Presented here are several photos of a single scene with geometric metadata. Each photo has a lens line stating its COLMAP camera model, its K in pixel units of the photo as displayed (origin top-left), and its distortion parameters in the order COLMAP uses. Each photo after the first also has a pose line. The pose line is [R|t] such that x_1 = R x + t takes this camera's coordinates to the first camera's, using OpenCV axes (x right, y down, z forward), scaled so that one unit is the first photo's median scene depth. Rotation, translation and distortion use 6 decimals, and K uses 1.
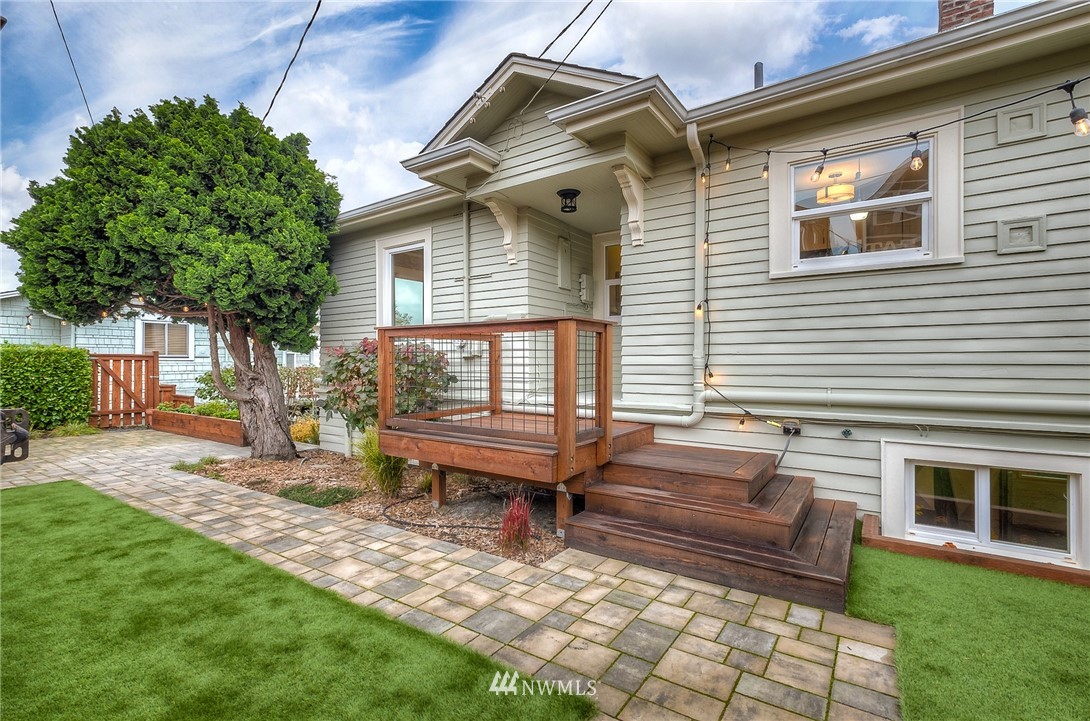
lens RADIAL K [[472.5, 0, 542.0], [0, 472.5, 363.6], [0, 0, 1]] dist [0.004903, 0.000220]
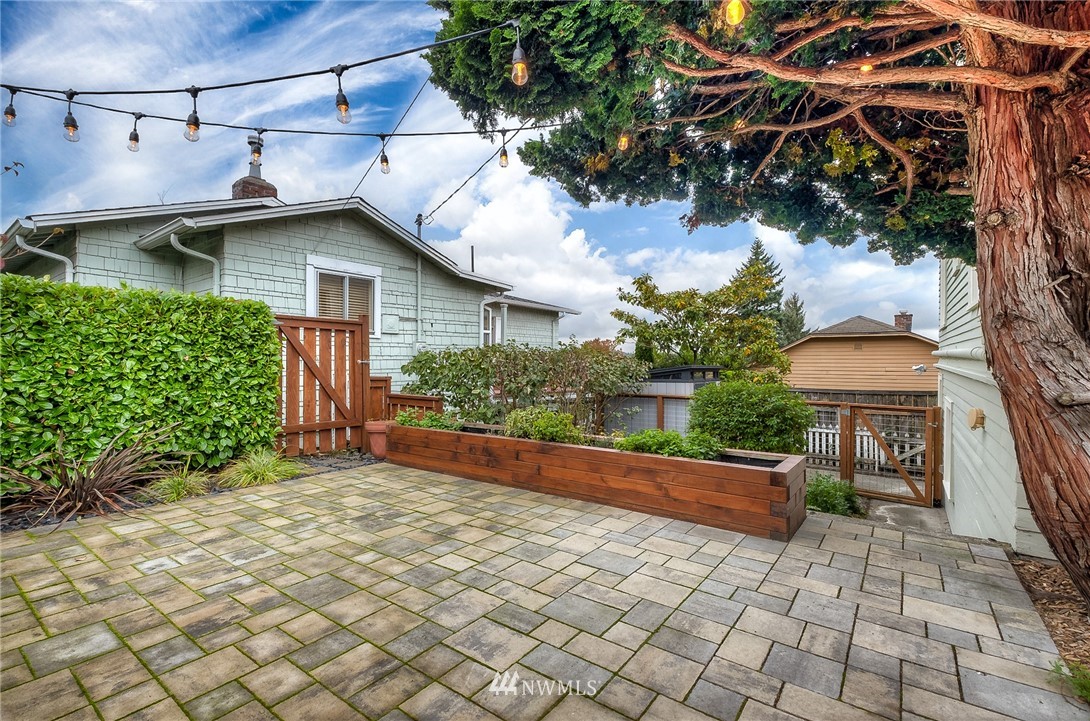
lens RADIAL K [[472.5, 0, 542.0], [0, 472.5, 363.6], [0, 0, 1]] dist [0.004903, 0.000220]
pose [[0.999337, -0.000679, -0.036393, -1.624552], [0.000676, 1.000000, -0.000109, 0.083360], [0.036393, 0.000084, 0.999338, 1.270076]]
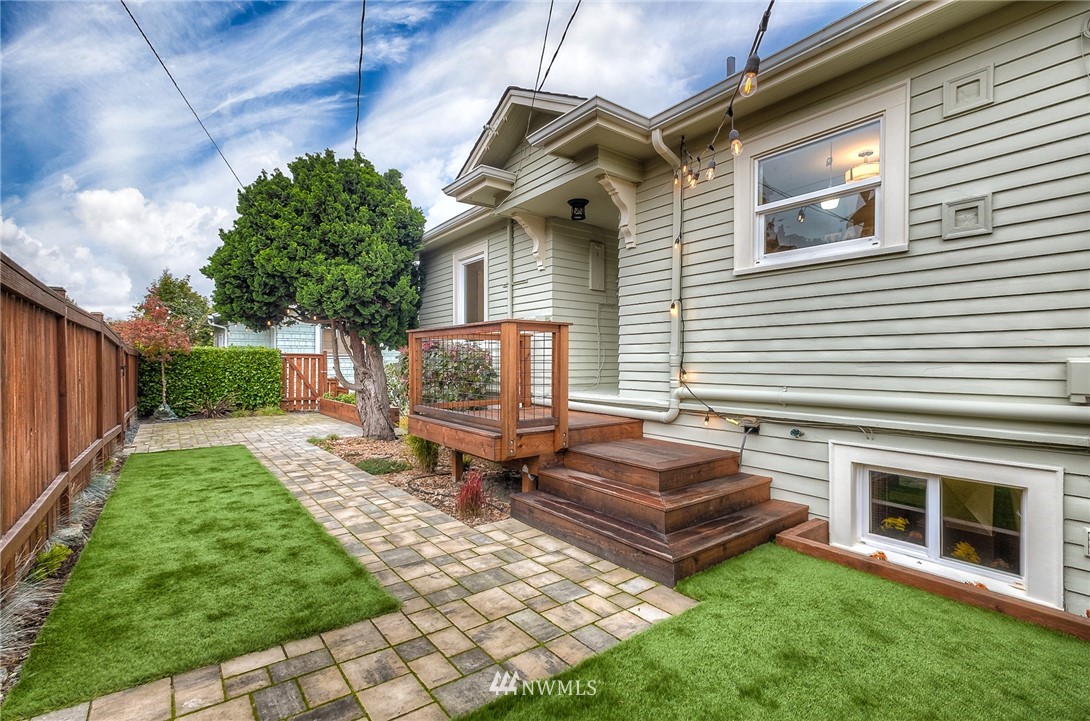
lens RADIAL K [[486.9, 0, 553.5], [0, 486.9, 368.2], [0, 0, 1]] dist [0.005200, 0.000376]
pose [[0.950956, 0.008139, -0.309218, 0.410467], [-0.005008, 0.999928, 0.010918, 0.005110], [0.309284, -0.008834, 0.950929, -0.085601]]
